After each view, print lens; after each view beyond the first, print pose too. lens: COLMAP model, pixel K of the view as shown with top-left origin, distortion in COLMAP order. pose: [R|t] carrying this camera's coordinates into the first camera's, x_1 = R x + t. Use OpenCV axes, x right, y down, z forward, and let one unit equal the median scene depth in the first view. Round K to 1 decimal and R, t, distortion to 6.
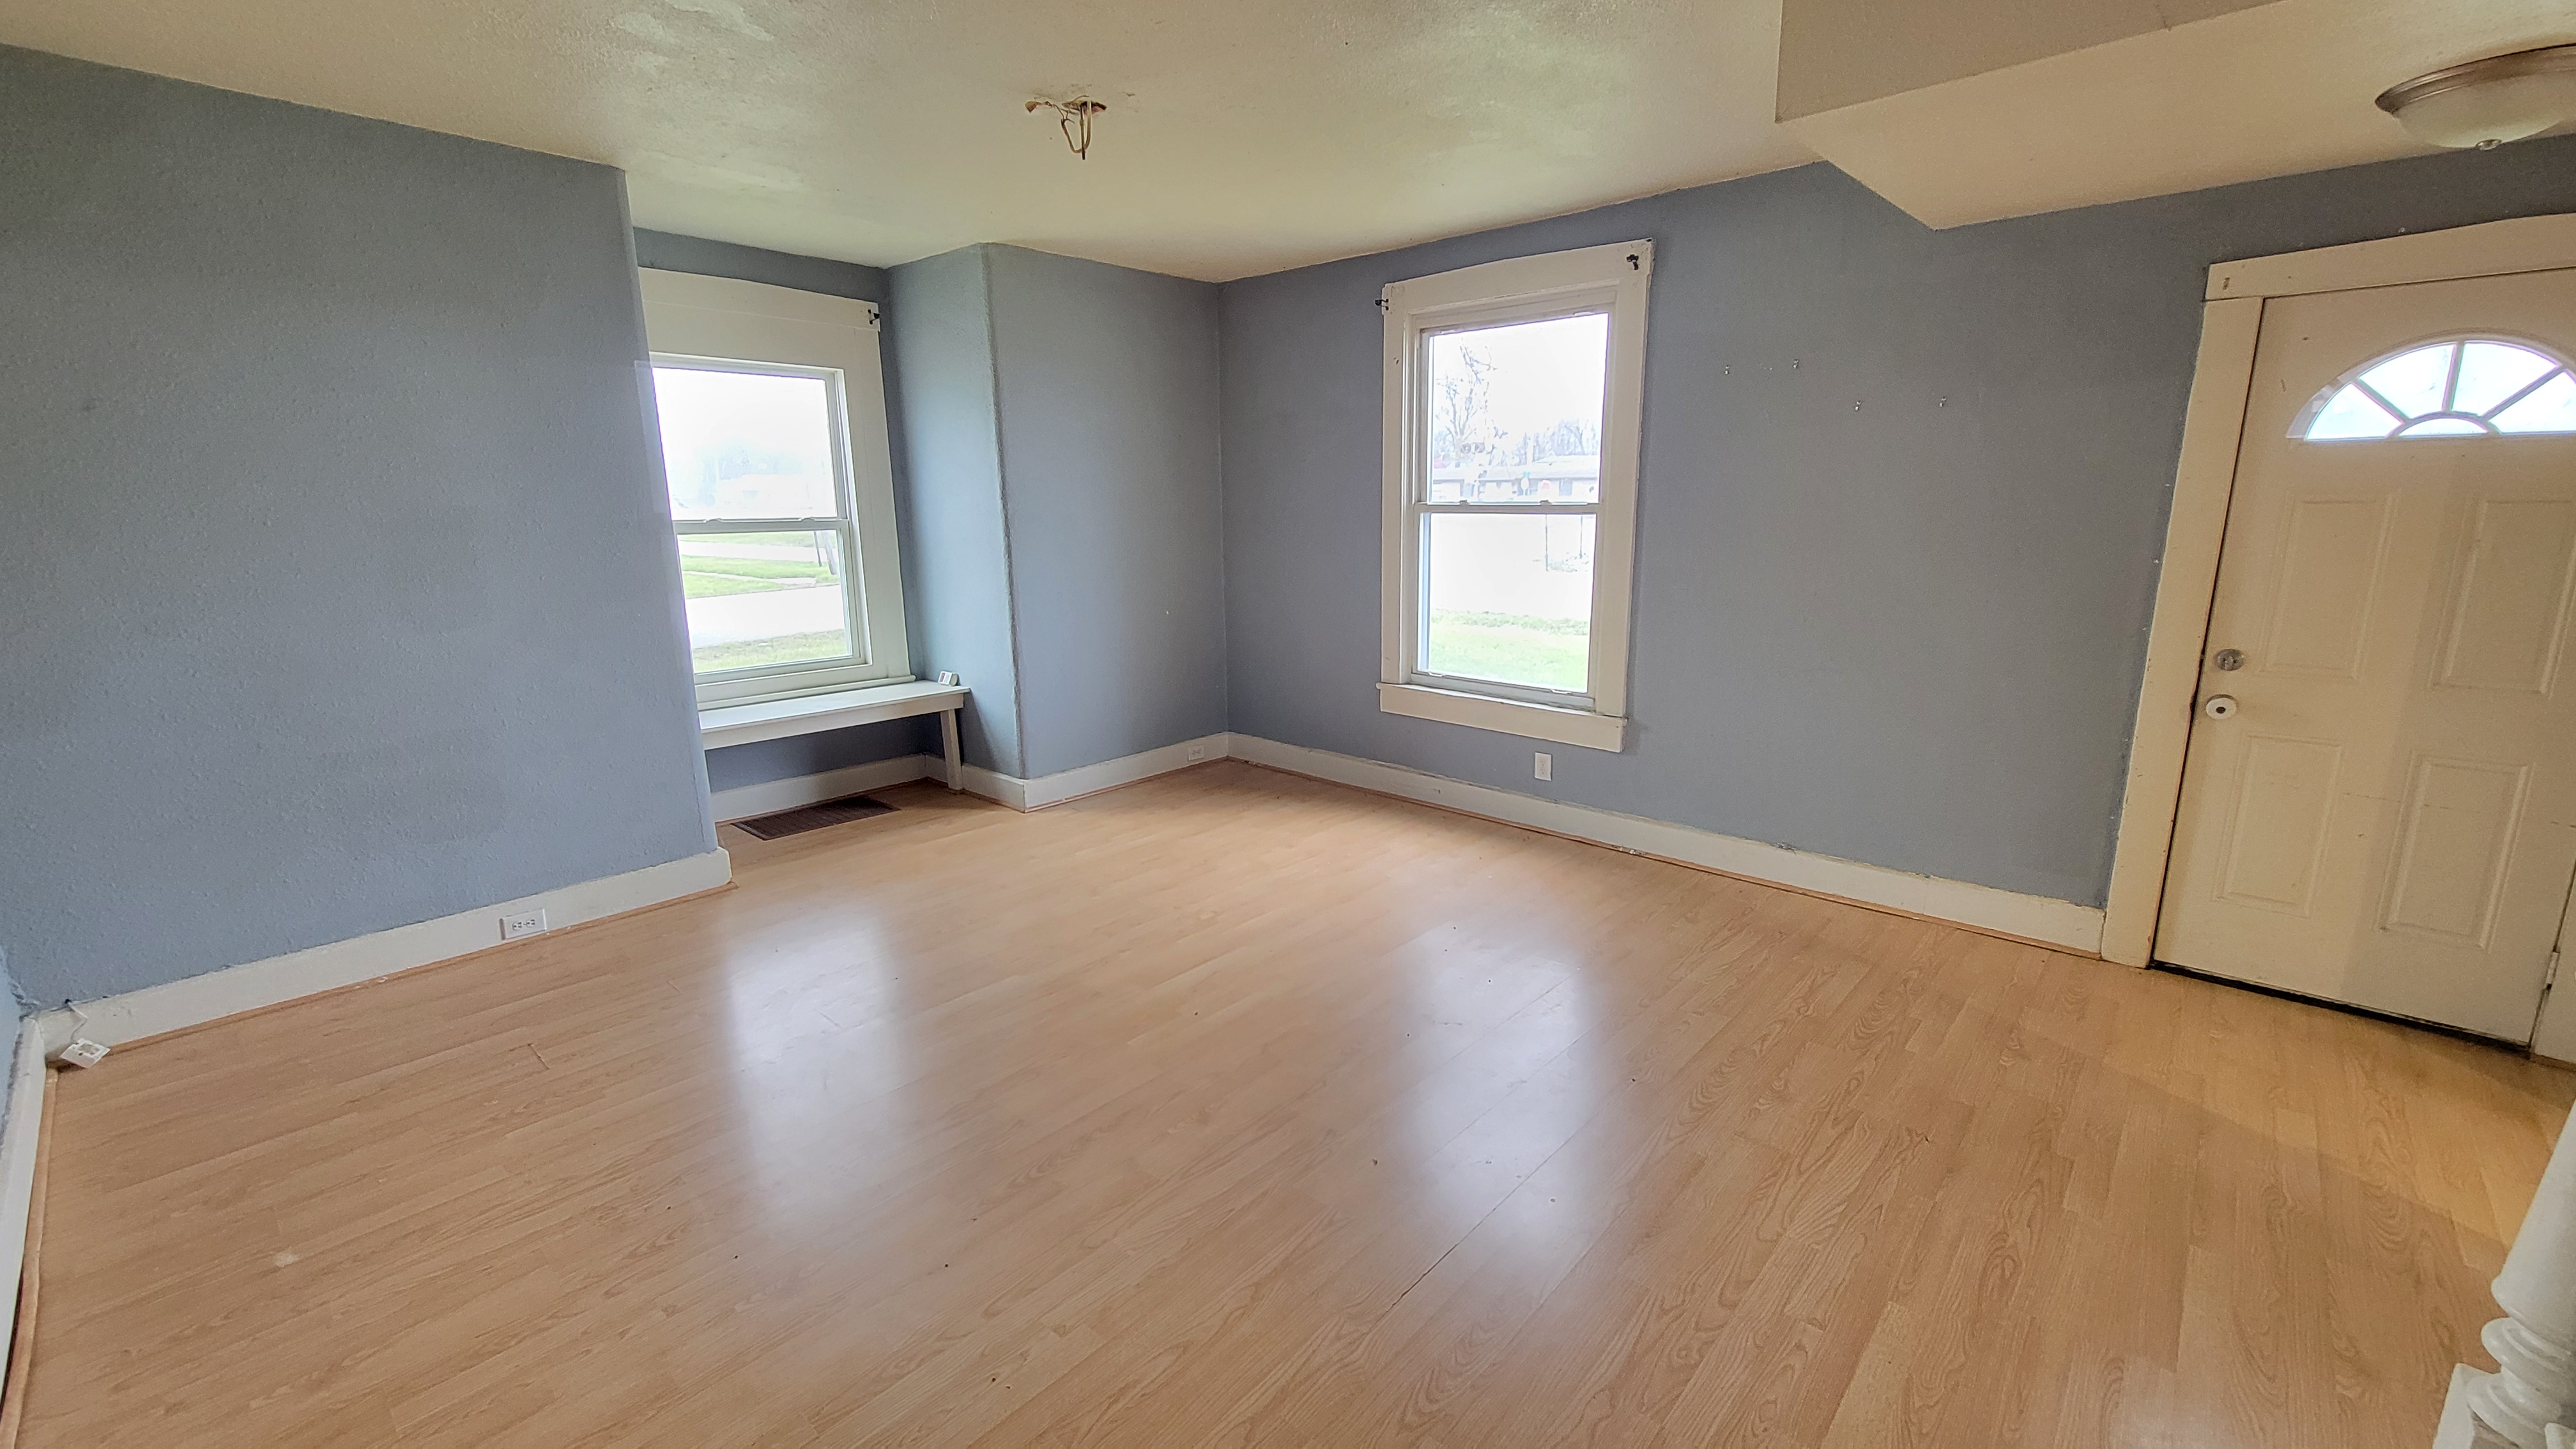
lens RADIAL K [[1051.6, 0, 1298.1], [0, 1051.6, 729.6], [0, 0, 1]] dist [0.000737, 0.000024]
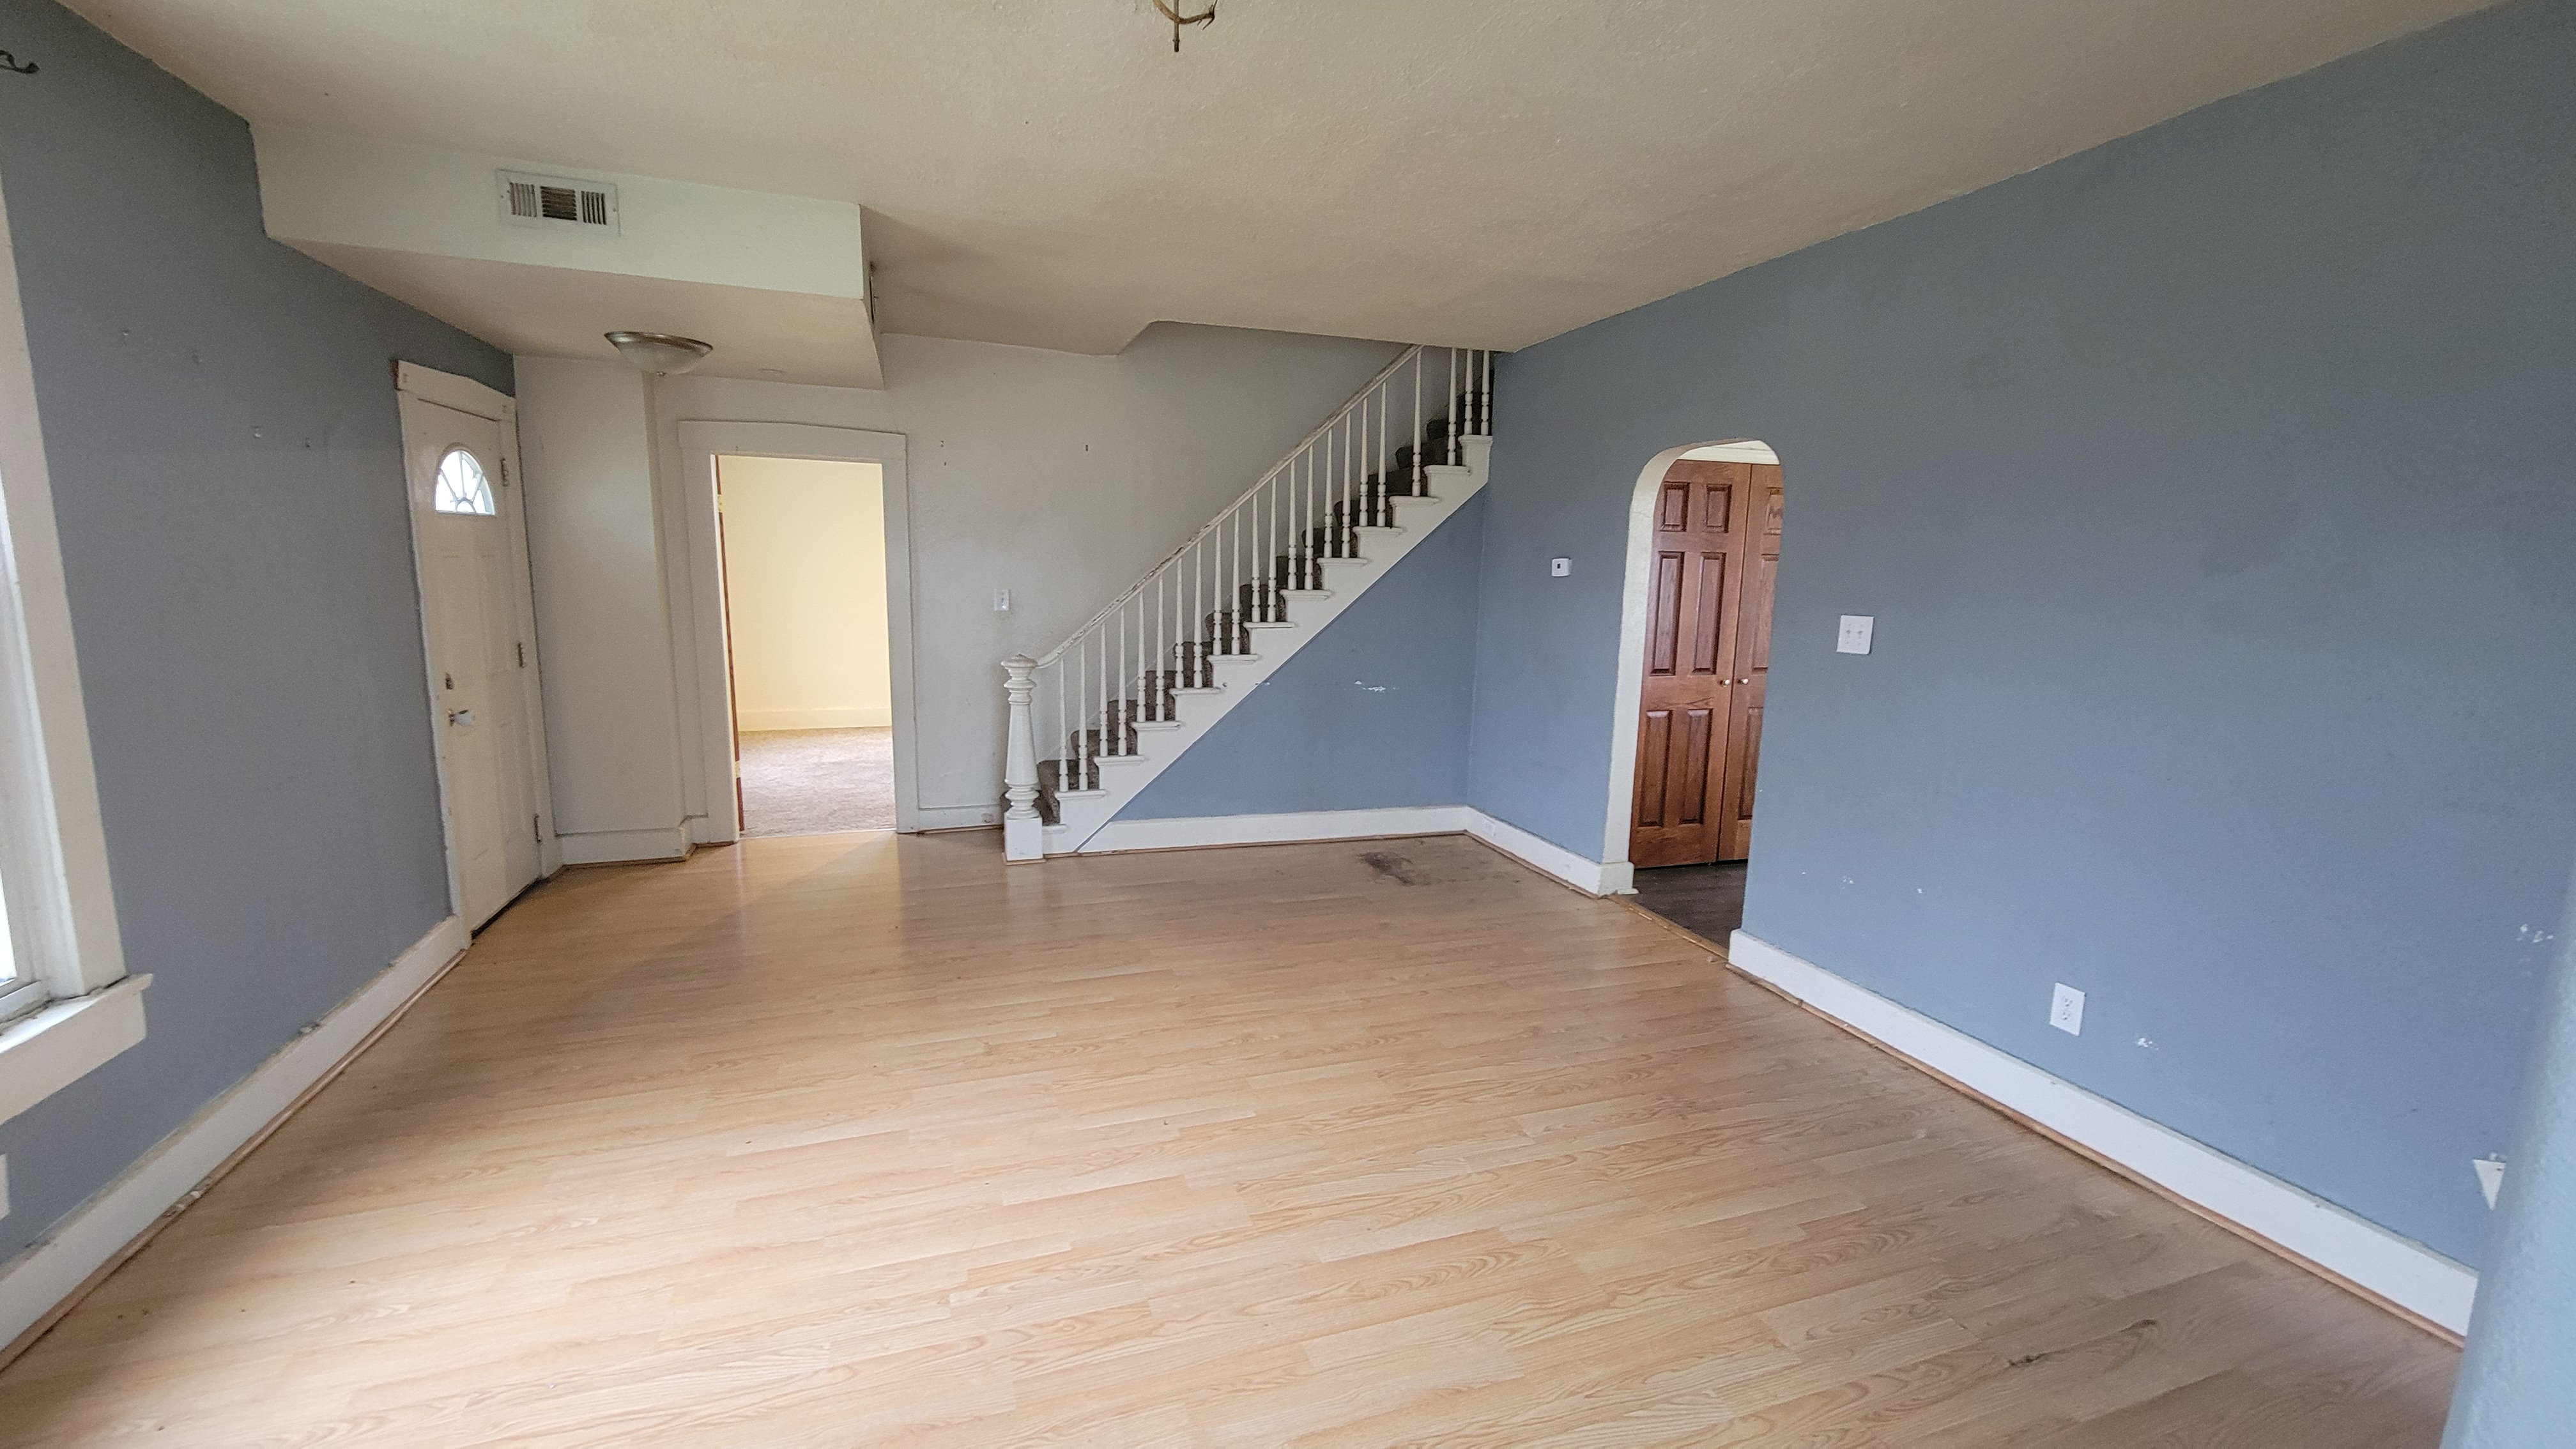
lens RADIAL K [[1051.6, 0, 1291.3], [0, 1051.6, 721.6], [0, 0, 1]] dist [0.000737, 0.000024]
pose [[-0.876726, -0.078835, 0.474486, -0.598202], [0.097553, 0.936831, 0.335905, -0.346932], [-0.470994, 0.340784, -0.813653, 1.583515]]
